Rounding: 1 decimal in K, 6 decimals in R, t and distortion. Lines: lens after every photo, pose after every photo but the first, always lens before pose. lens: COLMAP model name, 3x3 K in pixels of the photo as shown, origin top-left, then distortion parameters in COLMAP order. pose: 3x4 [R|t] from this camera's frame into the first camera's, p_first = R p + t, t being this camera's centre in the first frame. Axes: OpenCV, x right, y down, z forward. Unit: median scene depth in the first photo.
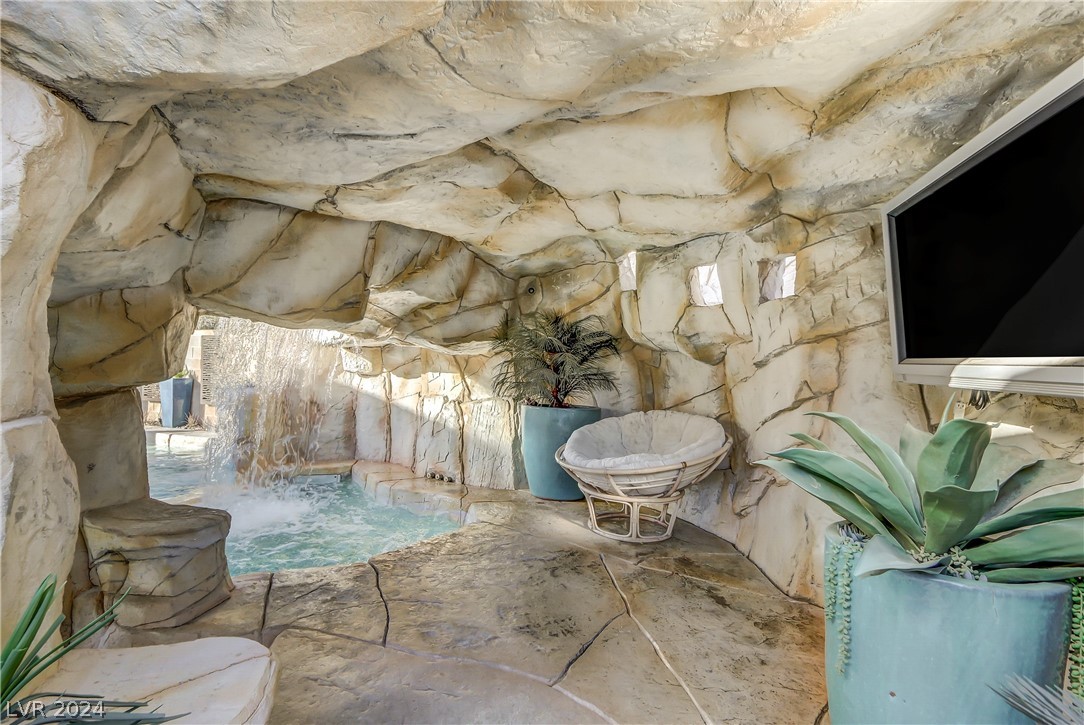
lens RADIAL K [[505.4, 0, 550.0], [0, 505.4, 360.4], [0, 0, 1]] dist [-0.013875, -0.000263]
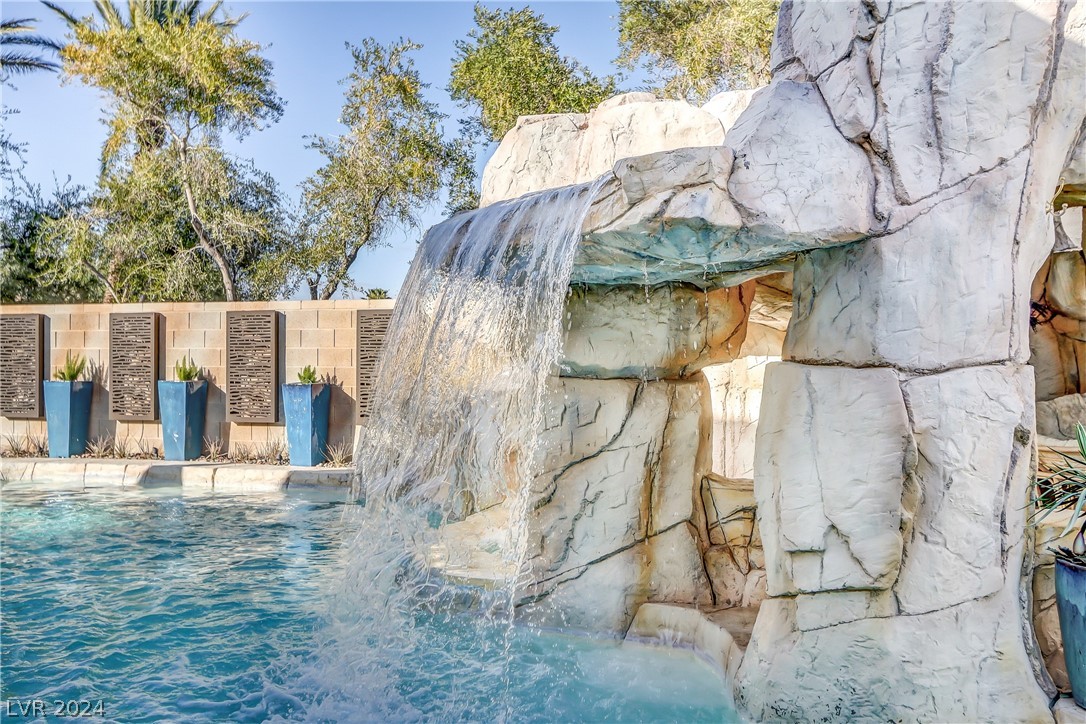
lens RADIAL K [[1086.4, 0, 546.0], [0, 1086.4, 366.4], [0, 0, 1]] dist [0.006360, 0.000000]
pose [[0.999591, -0.028049, 0.005556, -0.703235], [0.027890, 0.999248, 0.026954, -0.016728], [-0.006308, -0.026788, 0.999621, -0.797643]]
